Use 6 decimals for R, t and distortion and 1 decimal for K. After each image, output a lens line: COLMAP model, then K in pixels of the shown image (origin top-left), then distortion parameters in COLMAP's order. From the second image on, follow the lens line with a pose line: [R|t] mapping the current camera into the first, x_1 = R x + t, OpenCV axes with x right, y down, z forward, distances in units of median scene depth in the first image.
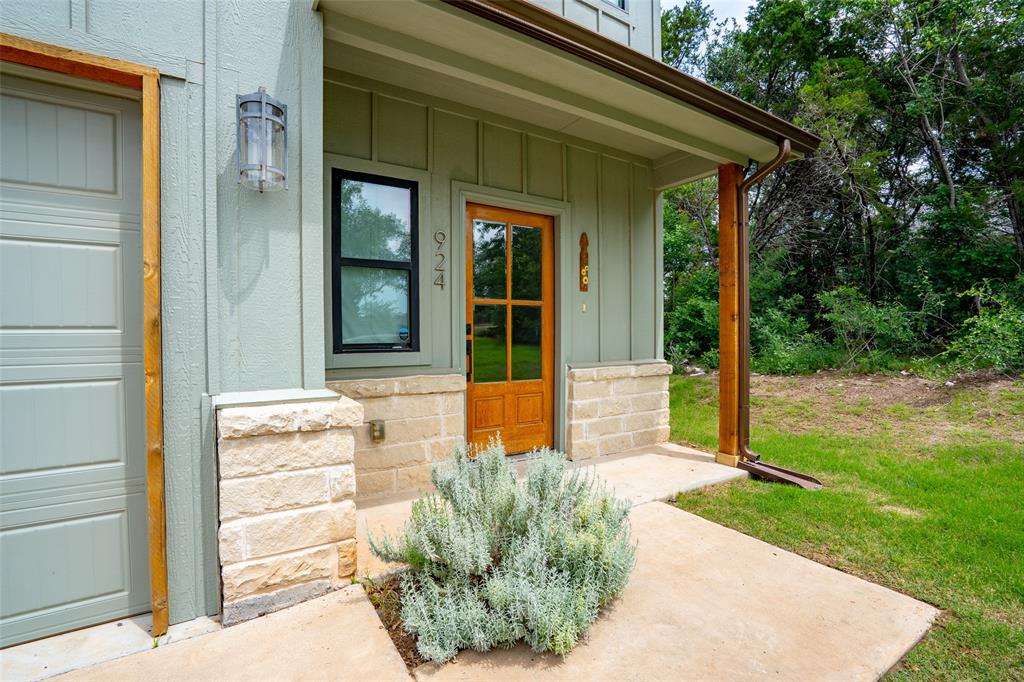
lens RADIAL K [[478.2, 0, 512.0], [0, 478.2, 341.0], [0, 0, 1]] dist [-0.046347, 0.000998]
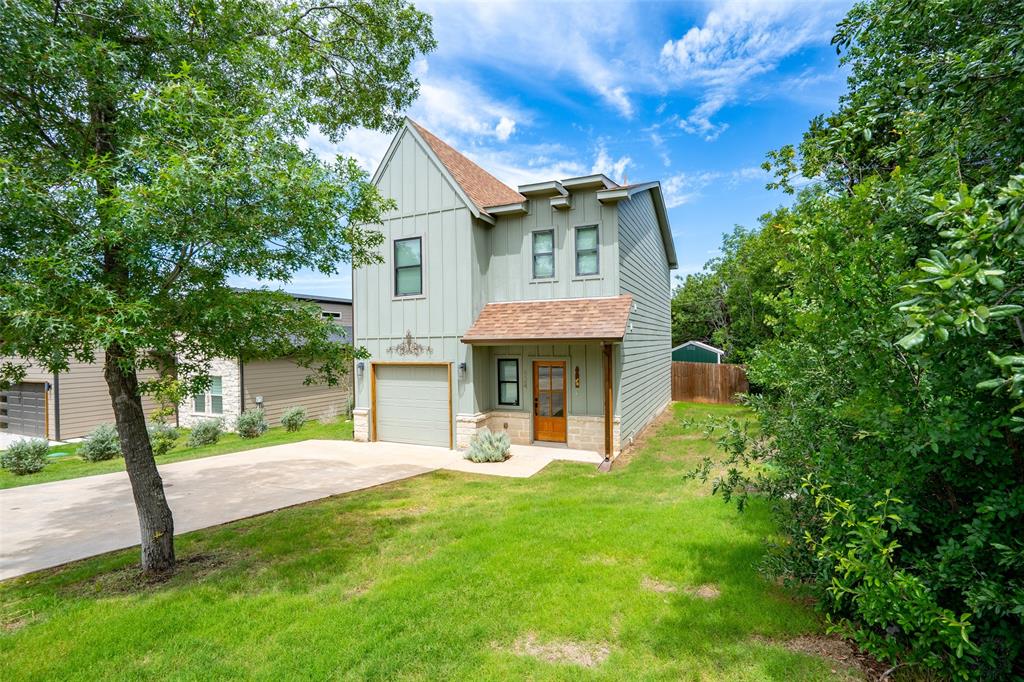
lens RADIAL K [[478.2, 0, 512.0], [0, 478.2, 341.0], [0, 0, 1]] dist [-0.046347, 0.000998]
pose [[0.542685, -0.007549, -0.839902, 2.813254], [0.000886, 0.999964, -0.008416, -0.437476], [0.839936, 0.003823, 0.542673, -1.005744]]
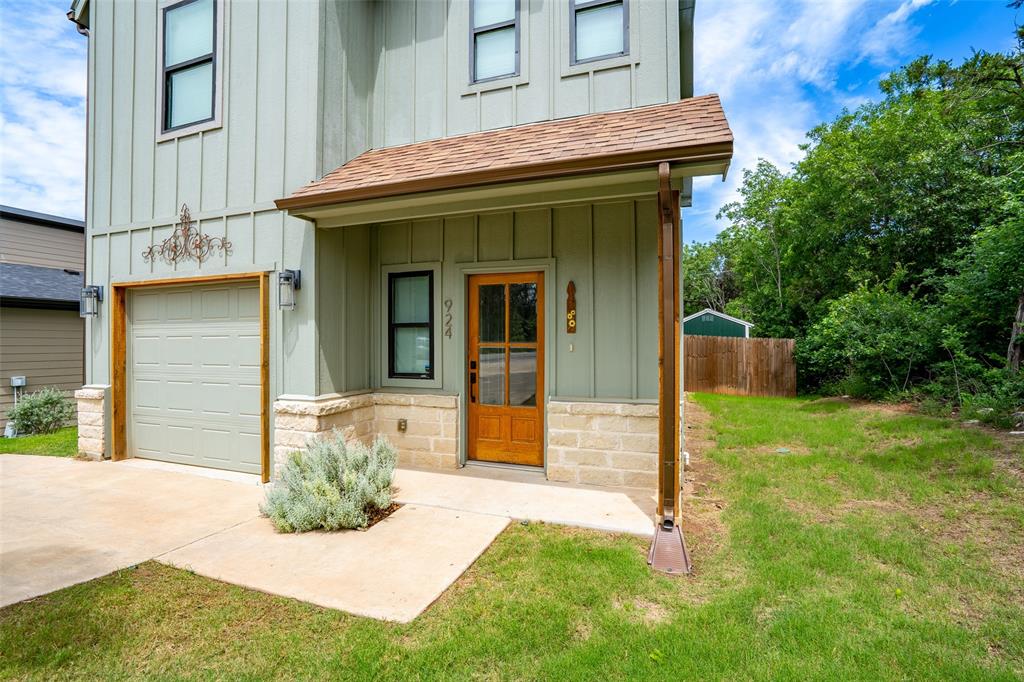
lens RADIAL K [[478.2, 0, 512.0], [0, 478.2, 341.0], [0, 0, 1]] dist [-0.046347, 0.000998]
pose [[0.606666, -0.001911, -0.794955, 1.196501], [-0.013057, 0.999838, -0.012367, -0.087105], [0.794850, 0.017882, 0.606543, 0.258889]]
